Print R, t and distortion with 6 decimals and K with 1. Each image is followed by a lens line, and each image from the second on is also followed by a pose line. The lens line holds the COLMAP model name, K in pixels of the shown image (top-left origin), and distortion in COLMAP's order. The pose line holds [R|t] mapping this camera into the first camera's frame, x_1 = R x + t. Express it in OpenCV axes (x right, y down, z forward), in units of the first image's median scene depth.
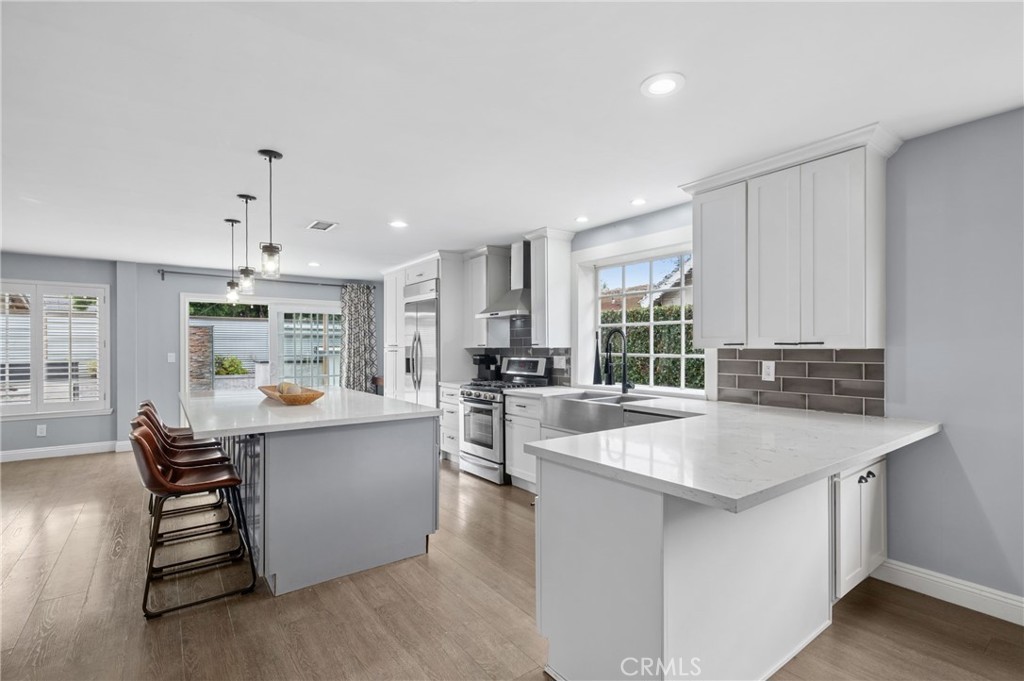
lens RADIAL K [[474.0, 0, 510.2], [0, 474.0, 349.6], [0, 0, 1]] dist [0.003927, -0.002141]
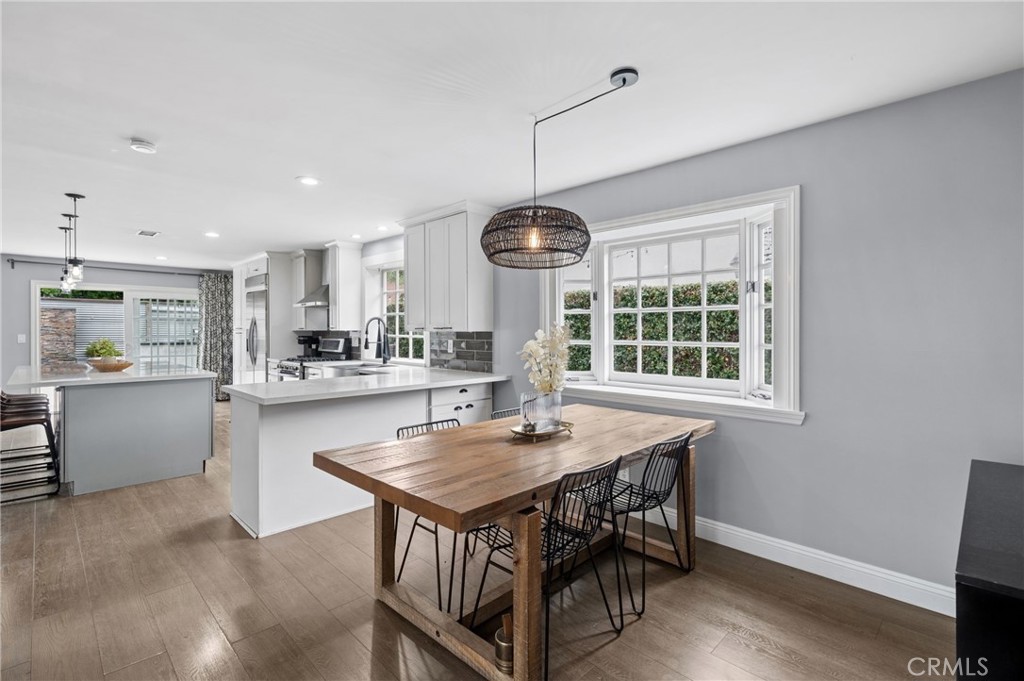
lens RADIAL K [[474.0, 0, 510.4], [0, 474.0, 332.6], [0, 0, 1]] dist [0.003927, -0.002141]
pose [[0.988706, 0.003018, 0.149835, 0.300021], [-0.002831, 0.999995, -0.001461, 0.001808], [-0.149839, 0.001021, 0.988710, -0.320717]]
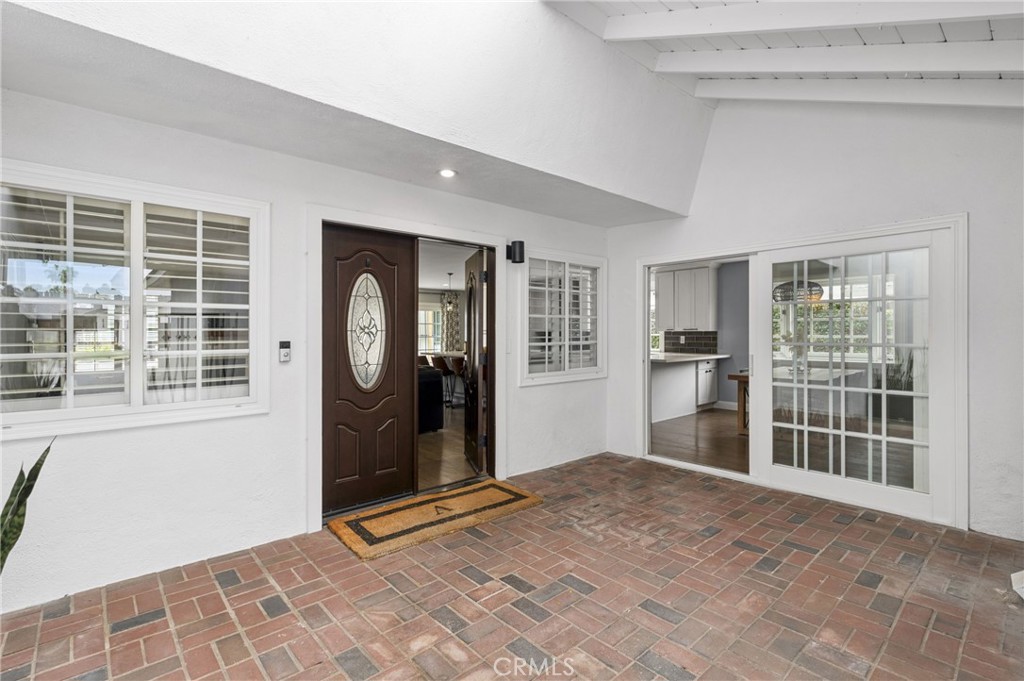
lens RADIAL K [[474.0, 0, 514.8], [0, 474.0, 336.1], [0, 0, 1]] dist [0.003927, -0.002141]
pose [[0.995500, -0.000354, 0.094764, -0.383610], [0.000368, 1.000000, -0.000132, 0.014933], [-0.094764, 0.000166, 0.995500, -0.927138]]
